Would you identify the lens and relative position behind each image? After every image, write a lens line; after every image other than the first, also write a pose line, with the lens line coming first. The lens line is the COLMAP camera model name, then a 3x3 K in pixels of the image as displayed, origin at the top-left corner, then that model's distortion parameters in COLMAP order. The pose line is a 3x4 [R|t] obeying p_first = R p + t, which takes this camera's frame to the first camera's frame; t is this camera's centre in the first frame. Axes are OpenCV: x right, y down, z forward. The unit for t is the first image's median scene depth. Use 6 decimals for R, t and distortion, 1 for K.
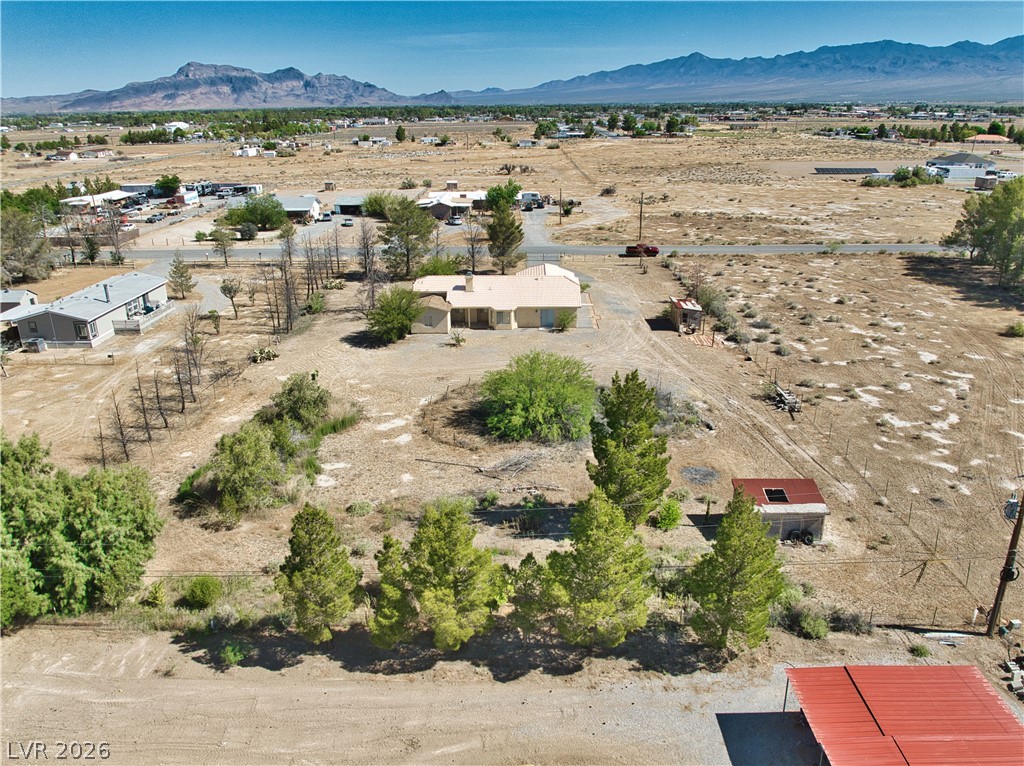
lens RADIAL K [[747.0, 0, 516.5], [0, 747.0, 381.7], [0, 0, 1]] dist [-0.029226, -0.012872]
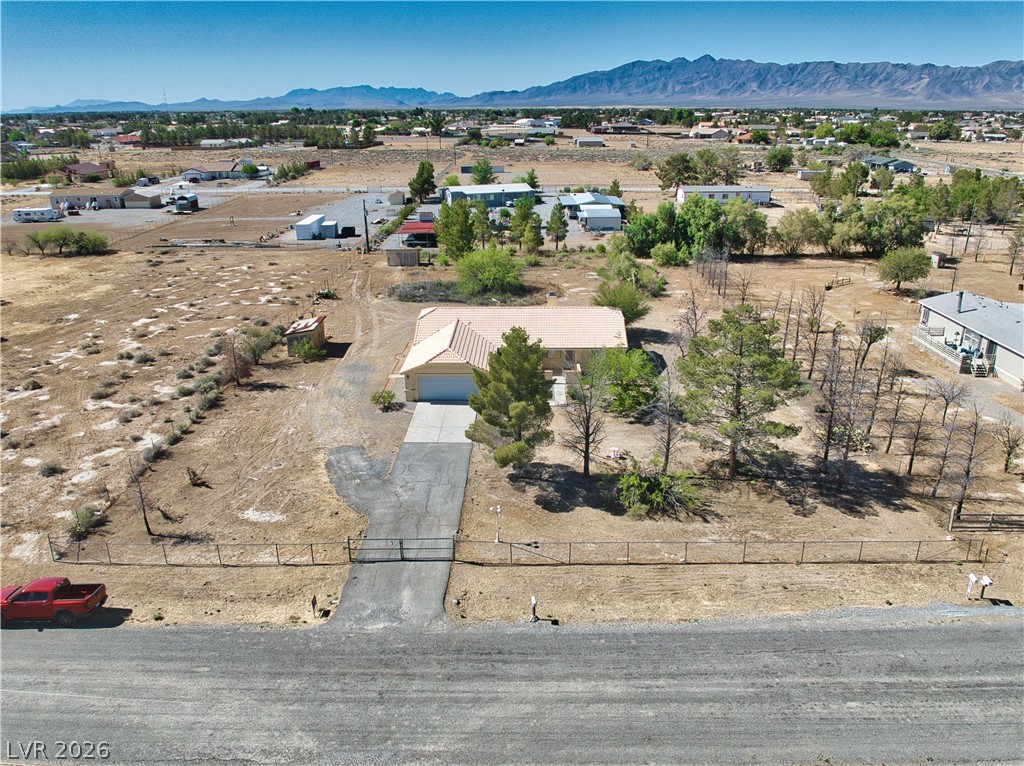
lens RADIAL K [[747.0, 0, 511.4], [0, 747.0, 404.0], [0, 0, 1]] dist [-0.029226, -0.012872]
pose [[-0.999858, 0.012944, 0.010764, -0.024989], [0.016816, 0.737551, 0.675082, -0.633496], [0.000800, 0.675167, -0.737665, 1.732848]]
